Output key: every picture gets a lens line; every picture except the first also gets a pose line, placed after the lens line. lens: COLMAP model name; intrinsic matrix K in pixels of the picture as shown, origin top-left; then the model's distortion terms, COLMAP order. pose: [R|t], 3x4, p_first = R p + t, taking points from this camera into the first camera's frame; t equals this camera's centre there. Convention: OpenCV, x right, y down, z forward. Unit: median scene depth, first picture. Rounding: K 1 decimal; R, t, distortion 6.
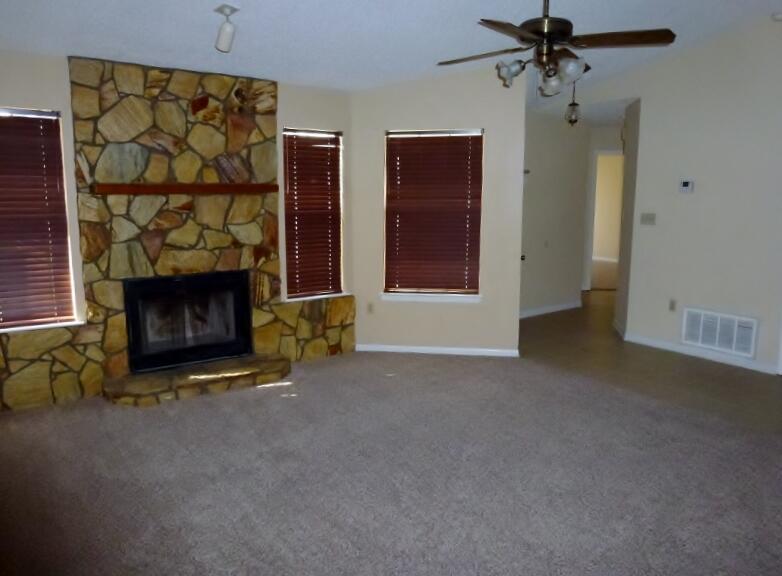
lens RADIAL K [[598.7, 0, 393.7], [0, 598.7, 274.1], [0, 0, 1]] dist [-0.000243, -0.000243]
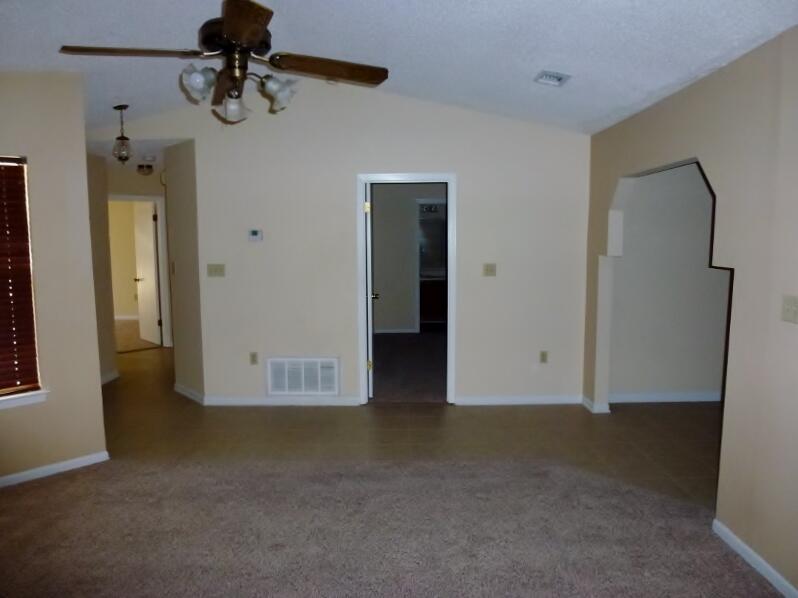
lens RADIAL K [[595.0, 0, 399.0], [0, 595.0, 299.0], [0, 0, 1]] dist [-0.024803, -0.000140]
pose [[0.591749, -0.092133, 0.800840, -0.186511], [0.122560, 0.992181, 0.023585, -0.044639], [-0.796751, 0.084195, 0.598414, 0.286273]]
